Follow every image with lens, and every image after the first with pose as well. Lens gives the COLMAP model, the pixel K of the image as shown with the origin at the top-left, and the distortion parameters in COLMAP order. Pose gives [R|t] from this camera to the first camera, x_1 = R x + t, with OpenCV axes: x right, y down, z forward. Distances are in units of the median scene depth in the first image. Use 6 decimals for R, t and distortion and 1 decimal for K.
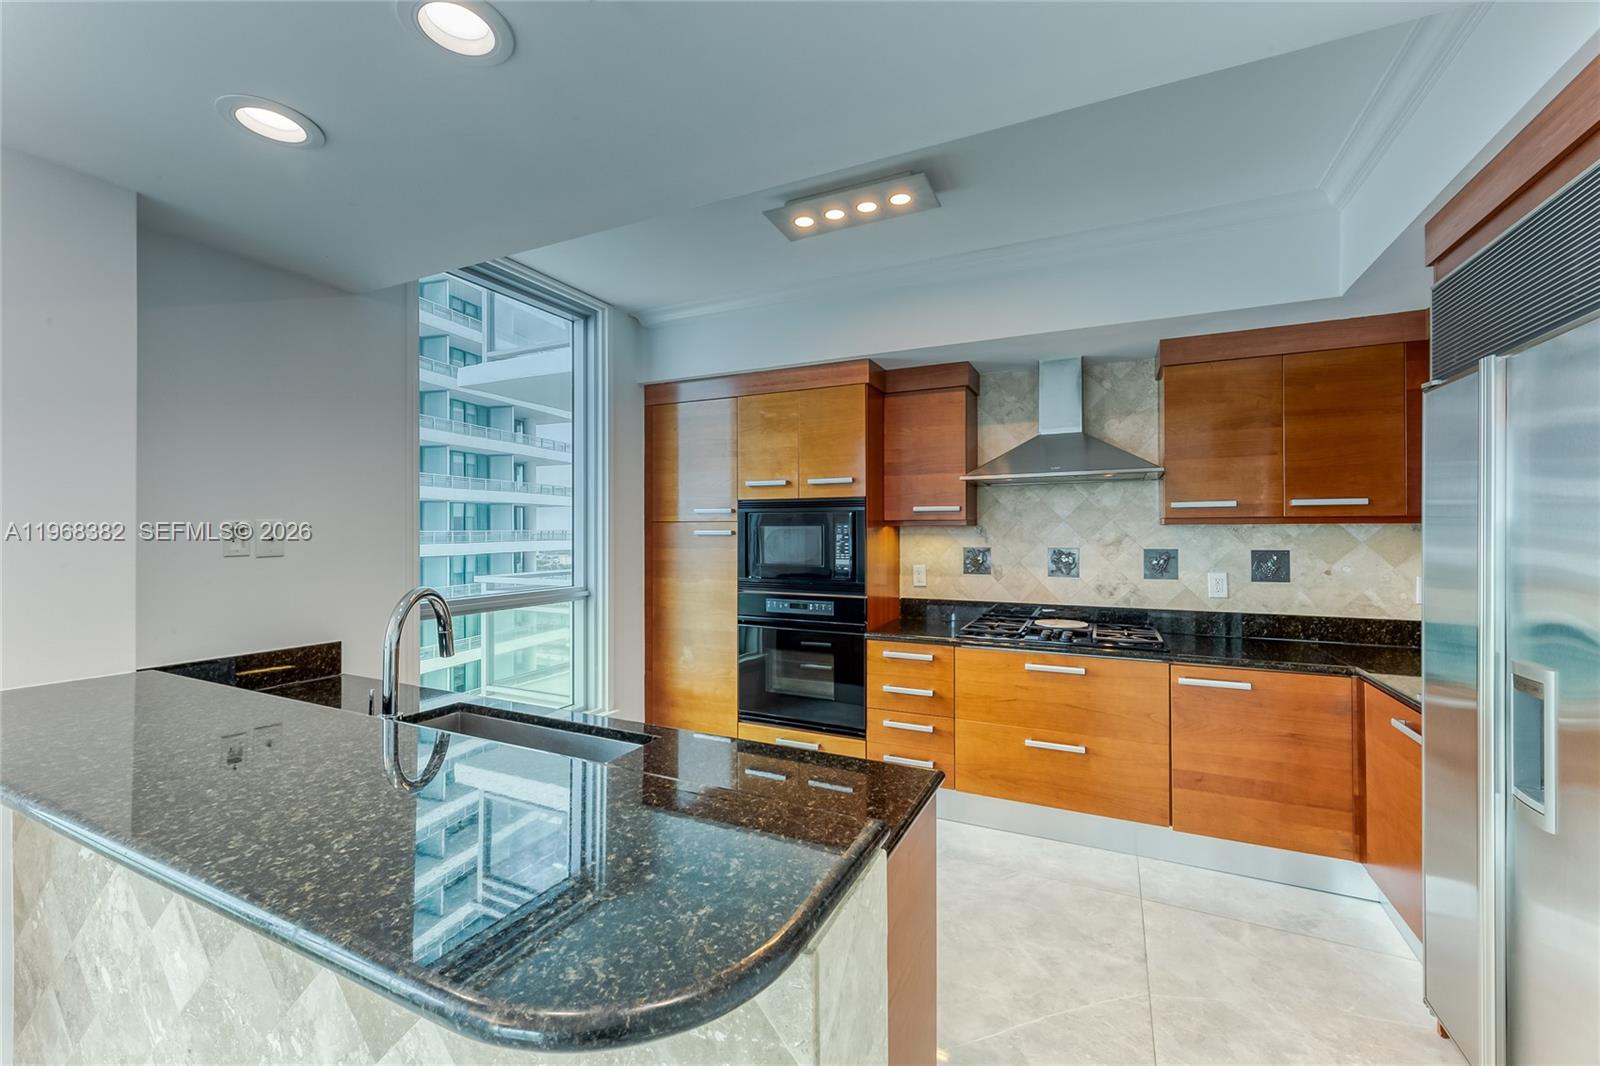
lens RADIAL K [[647.4, 0, 795.0], [0, 647.4, 528.6], [0, 0, 1]] dist [0.008989, -0.001250]
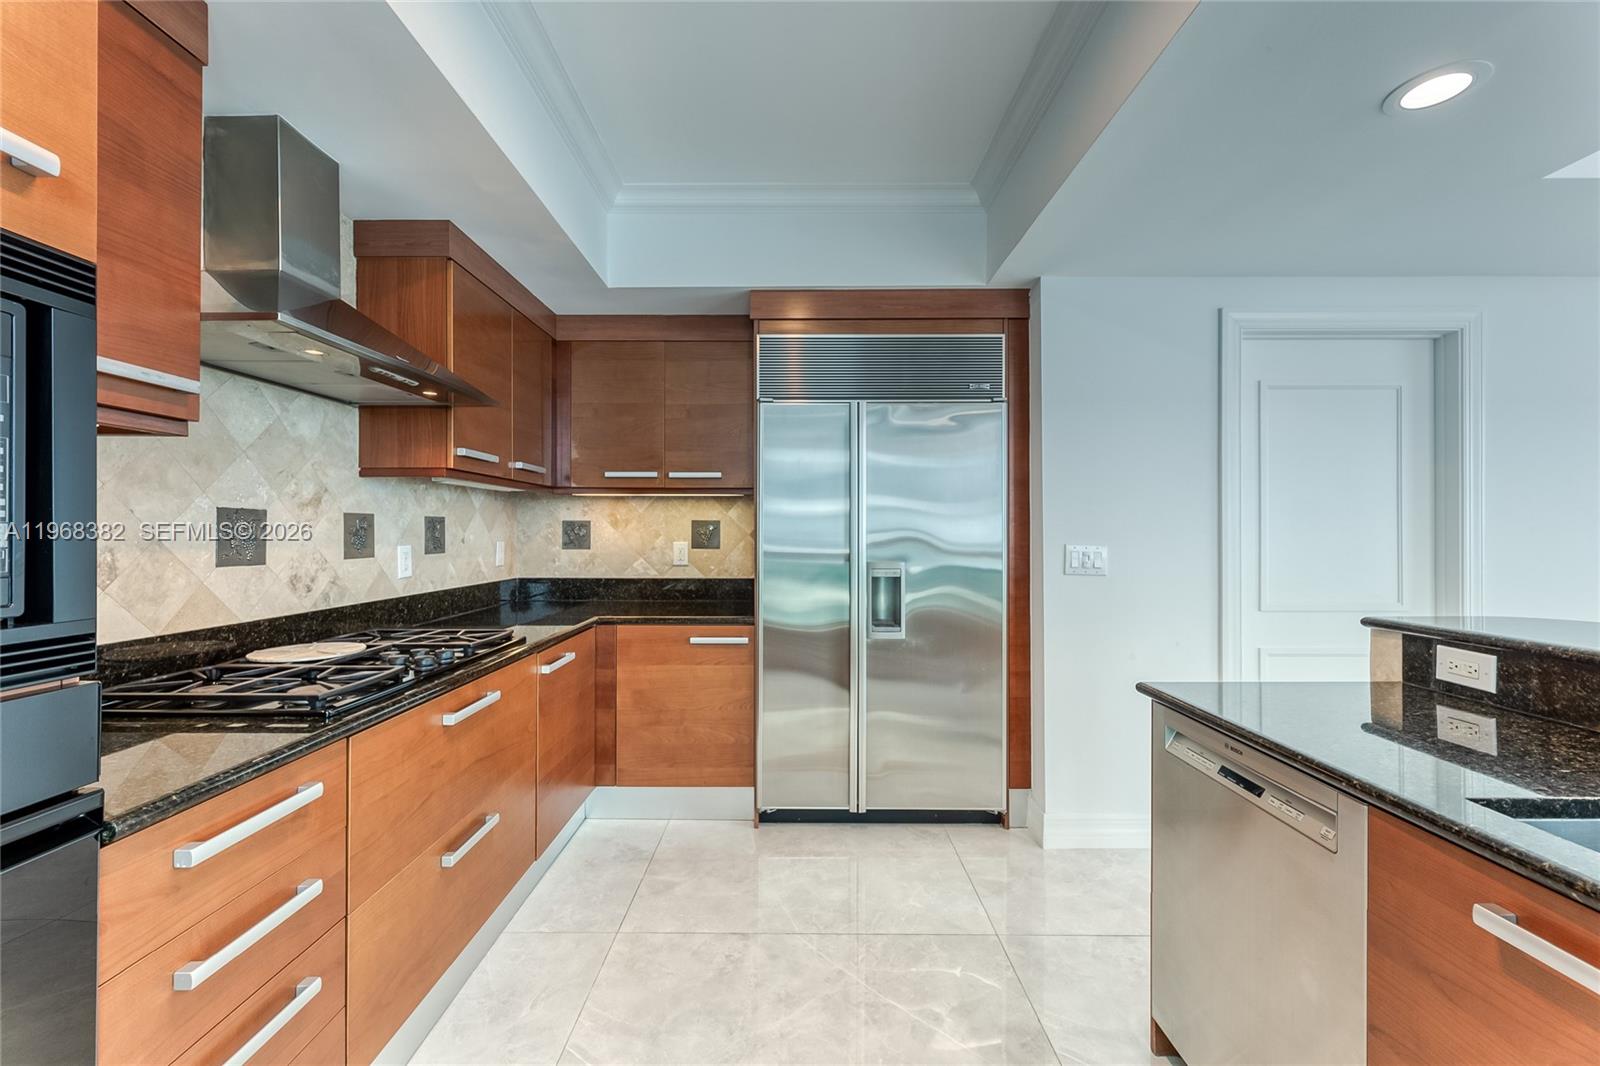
lens RADIAL K [[647.4, 0, 799.2], [0, 647.4, 529.1], [0, 0, 1]] dist [0.008989, -0.001250]
pose [[-0.437006, 0.006341, 0.899436, -0.231376], [-0.002916, 0.999960, -0.008466, 0.051805], [-0.899454, -0.006322, -0.436970, 0.878463]]
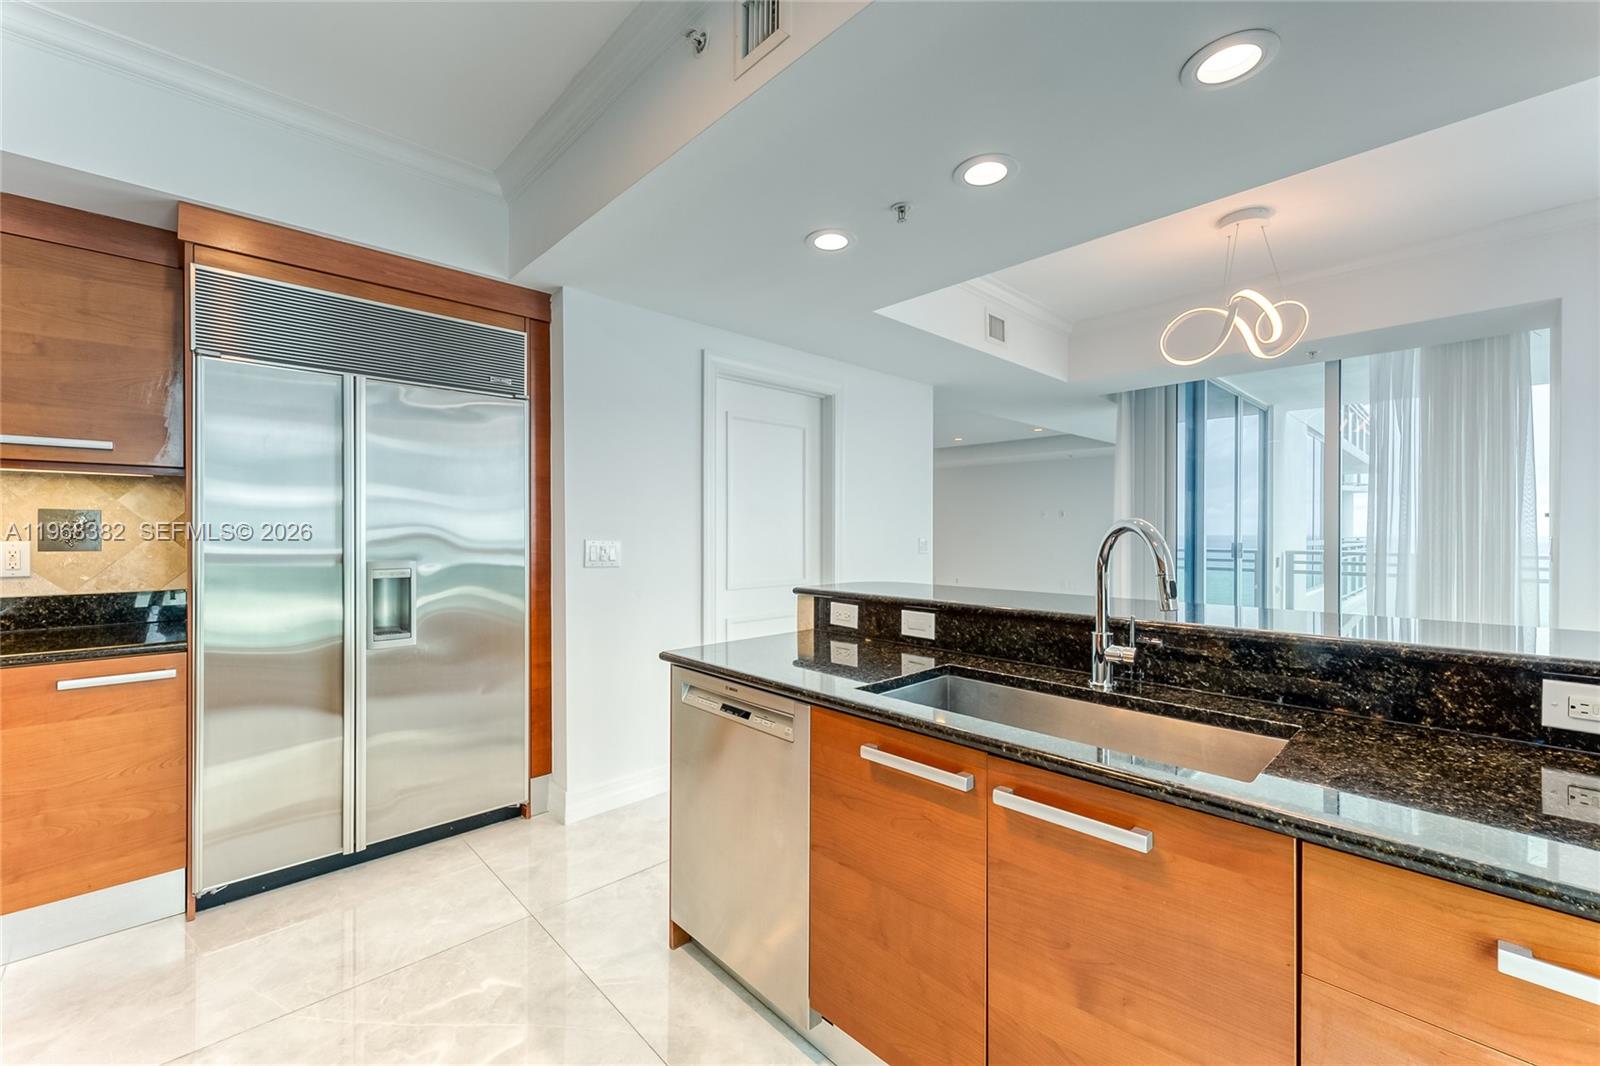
lens RADIAL K [[647.4, 0, 802.5], [0, 647.4, 533.5], [0, 0, 1]] dist [0.008989, -0.001250]
pose [[-0.938059, -0.001394, 0.346473, -0.228629], [-0.001280, 0.999999, 0.000555, 0.053607], [-0.346474, 0.000077, -0.938060, 0.946194]]
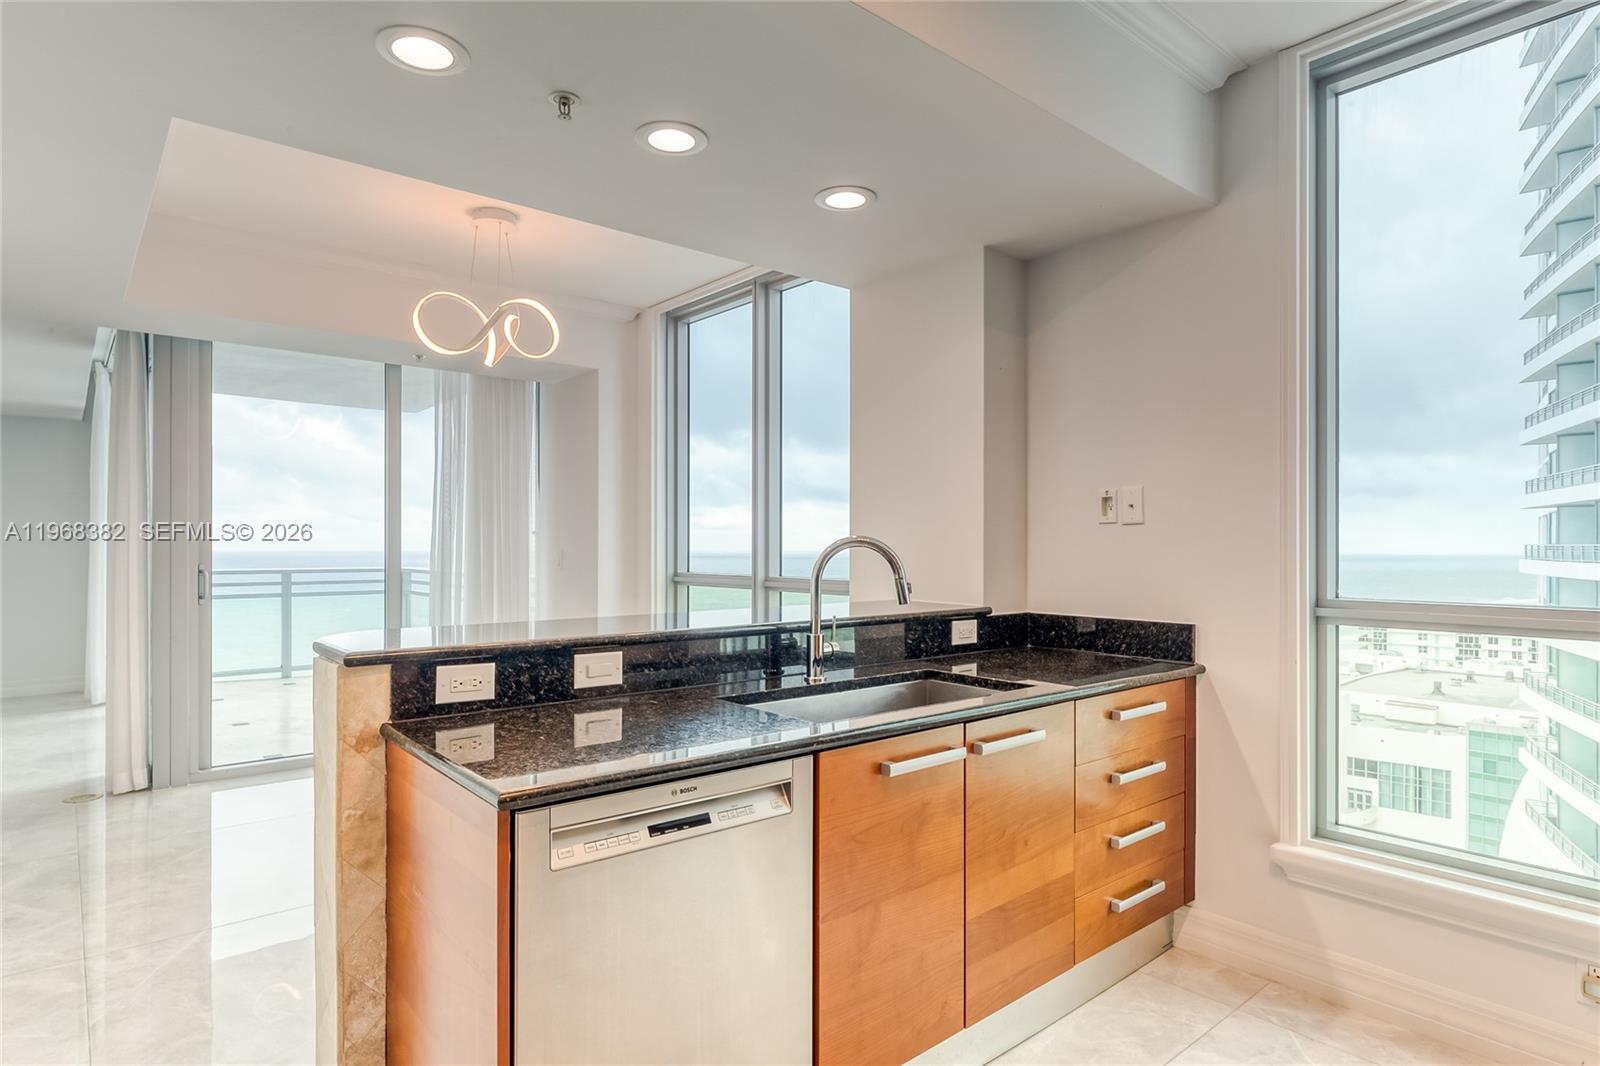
lens RADIAL K [[824.4, 0, 805.1], [0, 824.4, 546.7], [0, 0, 1]] dist [0.002375, 0.000266]
pose [[-0.436273, 0.004828, -0.899801, 0.386476], [-0.000006, 0.999986, 0.005369, 0.046262], [0.899814, 0.002348, -0.436267, 0.720682]]
